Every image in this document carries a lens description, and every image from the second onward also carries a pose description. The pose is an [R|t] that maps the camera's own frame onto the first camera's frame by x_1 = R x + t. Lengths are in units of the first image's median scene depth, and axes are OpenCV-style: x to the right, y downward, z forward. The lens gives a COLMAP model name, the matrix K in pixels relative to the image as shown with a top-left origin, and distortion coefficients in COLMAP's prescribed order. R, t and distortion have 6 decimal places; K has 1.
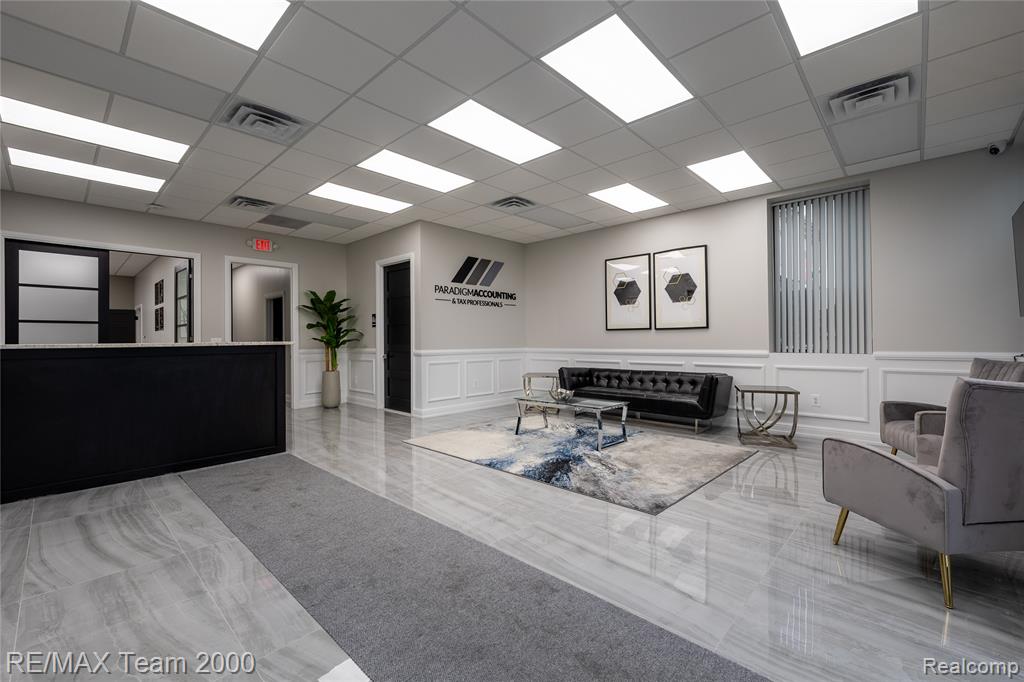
lens RADIAL K [[433.8, 0, 514.6], [0, 433.8, 338.1], [0, 0, 1]] dist [0.002076, 0.000157]
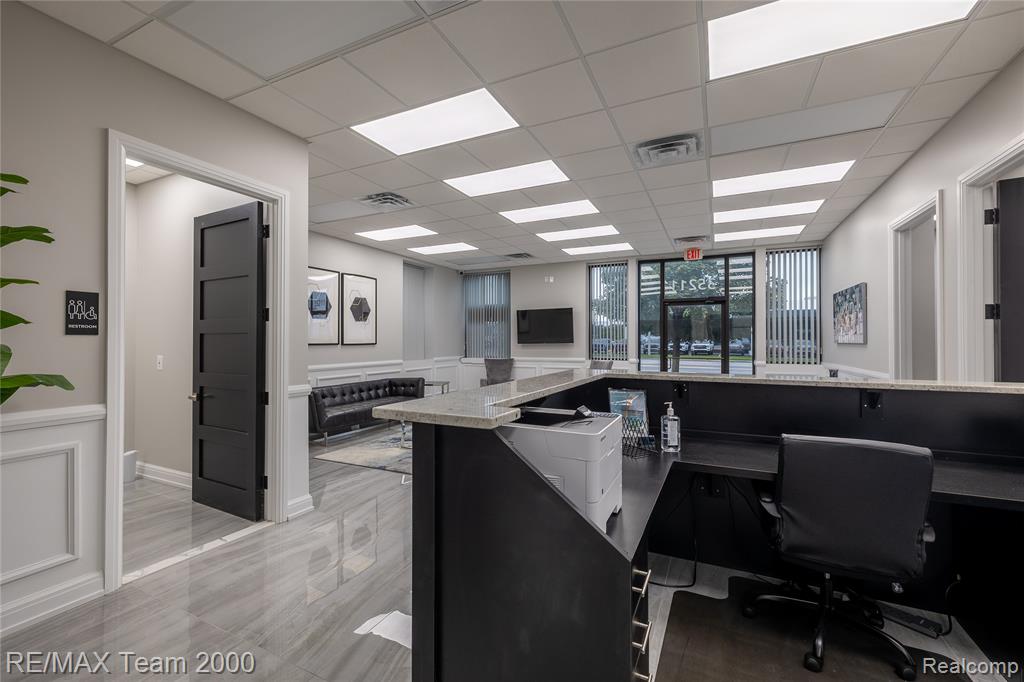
lens RADIAL K [[433.8, 0, 513.2], [0, 433.8, 345.5], [0, 0, 1]] dist [0.002076, 0.000157]
pose [[-0.293354, 0.010524, 0.955946, -0.872716], [-0.002744, 0.999926, -0.011850, -0.005023], [-0.956000, -0.006100, -0.293303, 0.957807]]
